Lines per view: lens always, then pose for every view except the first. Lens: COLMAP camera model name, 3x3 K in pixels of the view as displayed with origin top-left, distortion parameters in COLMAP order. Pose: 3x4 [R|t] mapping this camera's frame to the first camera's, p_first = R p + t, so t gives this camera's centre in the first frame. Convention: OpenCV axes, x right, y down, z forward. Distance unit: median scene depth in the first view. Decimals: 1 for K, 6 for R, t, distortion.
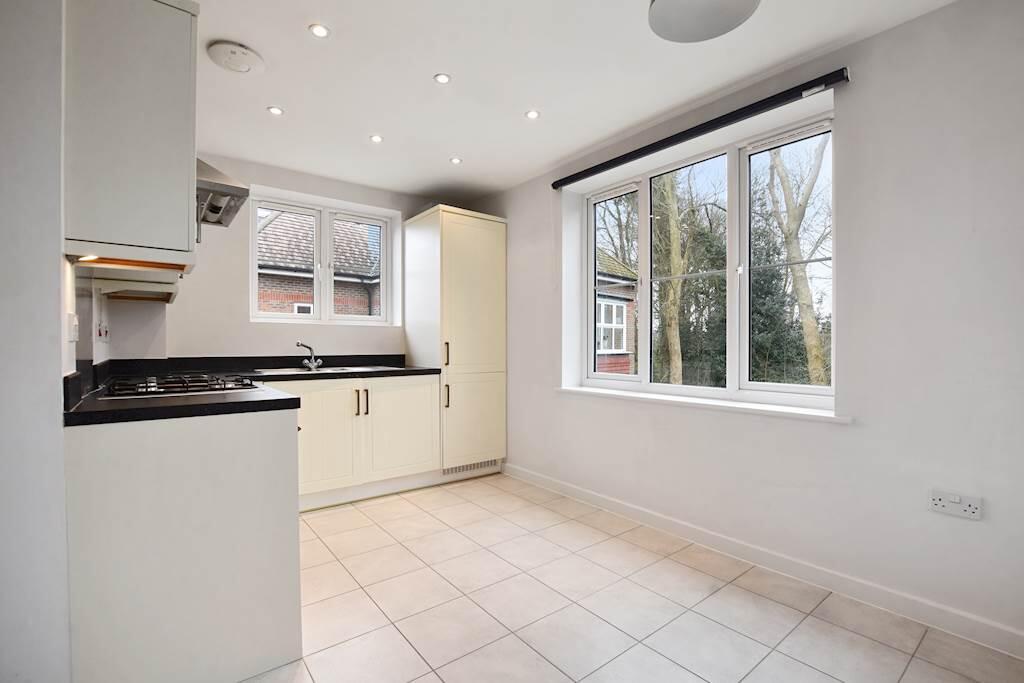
lens RADIAL K [[459.0, 0, 514.1], [0, 459.0, 346.5], [0, 0, 1]] dist [-0.000949, -0.000389]
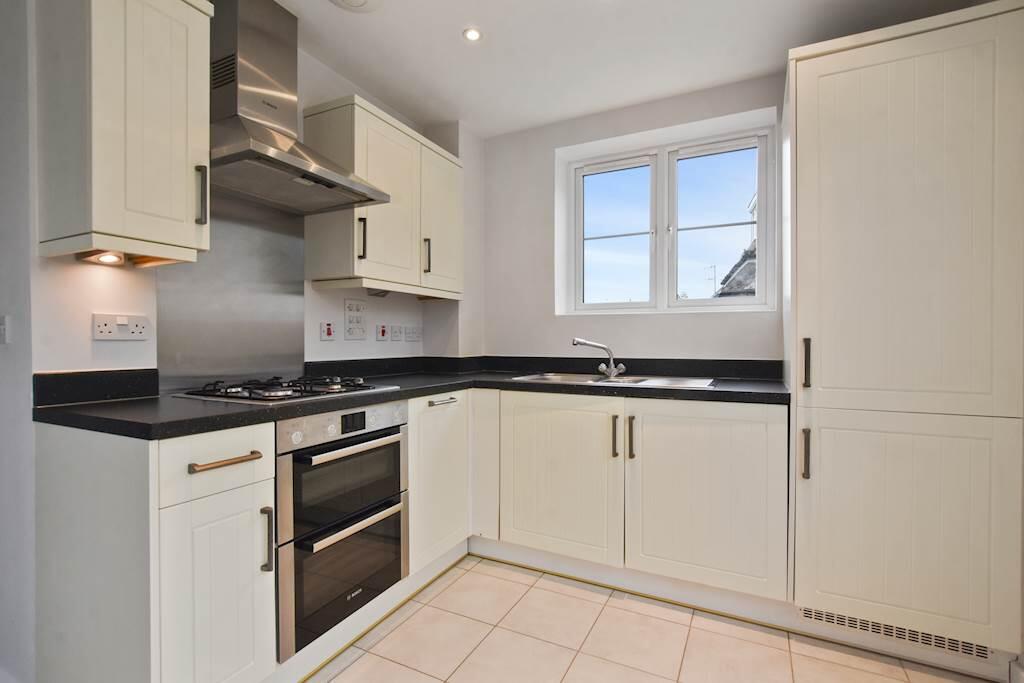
lens RADIAL K [[479.7, 0, 514.4], [0, 479.7, 344.1], [0, 0, 1]] dist [-0.001803, 0.000108]
pose [[0.418547, 0.006415, -0.908173, 0.178770], [-0.005118, 0.999976, 0.004705, -0.005571], [0.908181, 0.002679, 0.418569, 0.542563]]
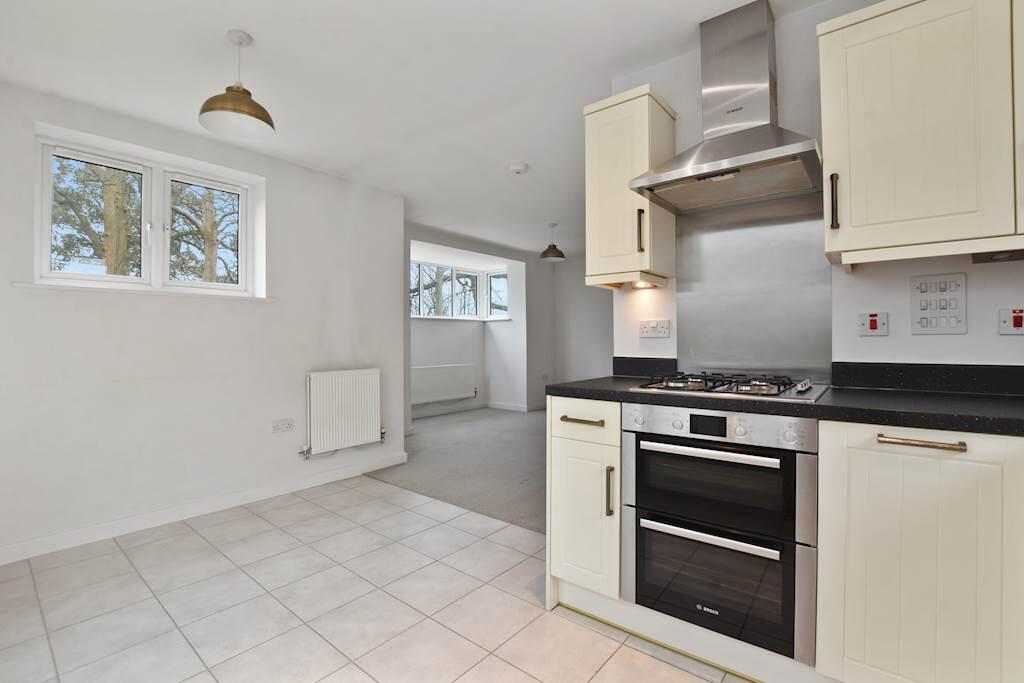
lens RADIAL K [[467.3, 0, 516.7], [0, 467.3, 339.0], [0, 0, 1]] dist [-0.002481, -0.000562]
pose [[-0.974824, 0.007080, -0.222865, -0.054940], [0.005835, 0.999963, 0.006243, -0.008361], [0.222901, 0.004786, -0.974829, 0.983710]]
